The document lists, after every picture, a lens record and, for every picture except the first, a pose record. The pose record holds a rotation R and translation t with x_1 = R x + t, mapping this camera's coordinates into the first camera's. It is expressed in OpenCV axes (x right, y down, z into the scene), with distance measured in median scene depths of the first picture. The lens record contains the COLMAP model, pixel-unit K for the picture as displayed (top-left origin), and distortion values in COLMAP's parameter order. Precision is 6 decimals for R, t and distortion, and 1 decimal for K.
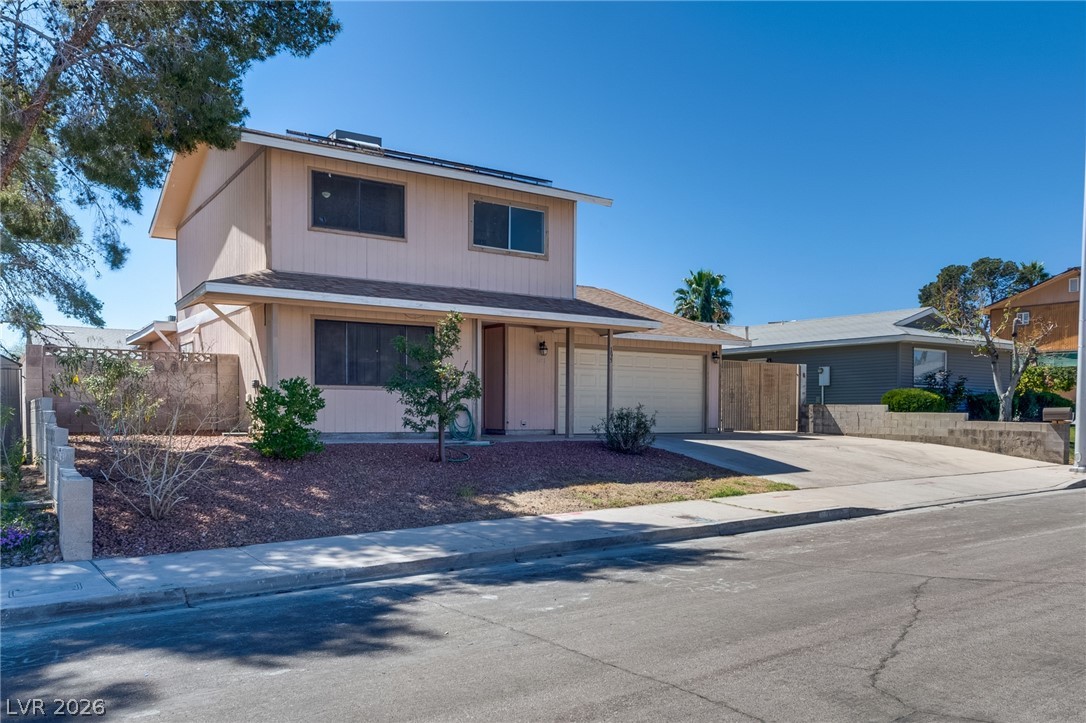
lens RADIAL K [[401.6, 0, 539.4], [0, 401.6, 376.9], [0, 0, 1]] dist [0.001207, 0.000168]
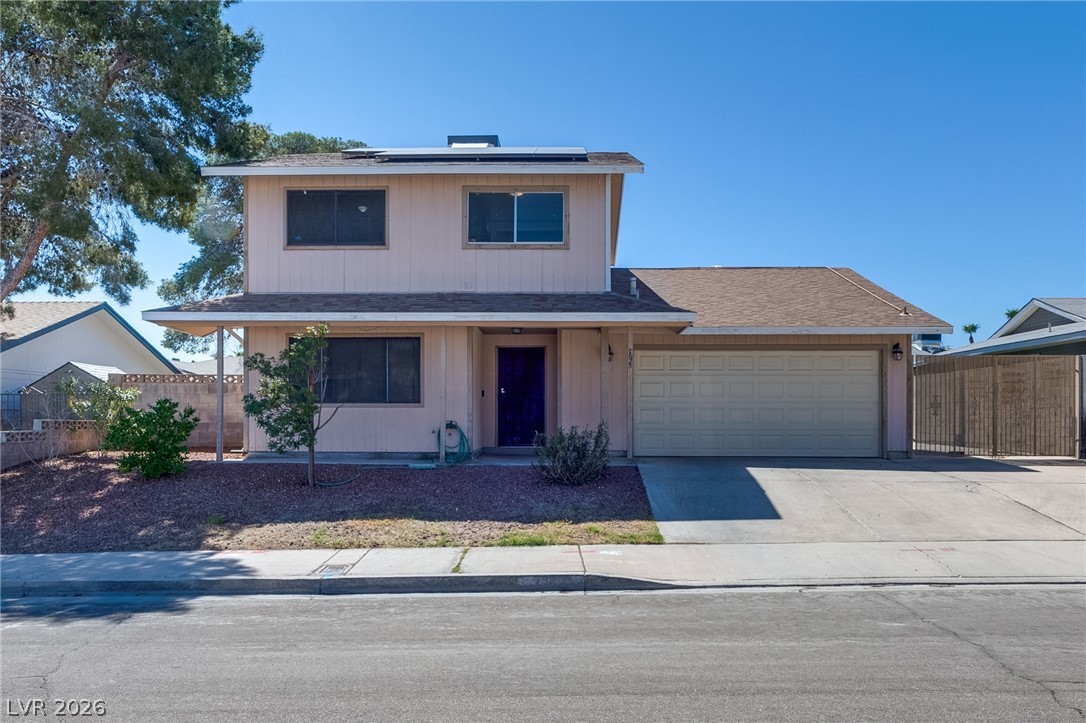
lens RADIAL K [[469.4, 0, 543.0], [0, 469.4, 382.9], [0, 0, 1]] dist [-0.000437, 0.000014]
pose [[0.953230, -0.034716, -0.300246, 0.296946], [0.030676, 0.999364, -0.018162, 0.007097], [0.300685, 0.008103, 0.953689, 0.058268]]
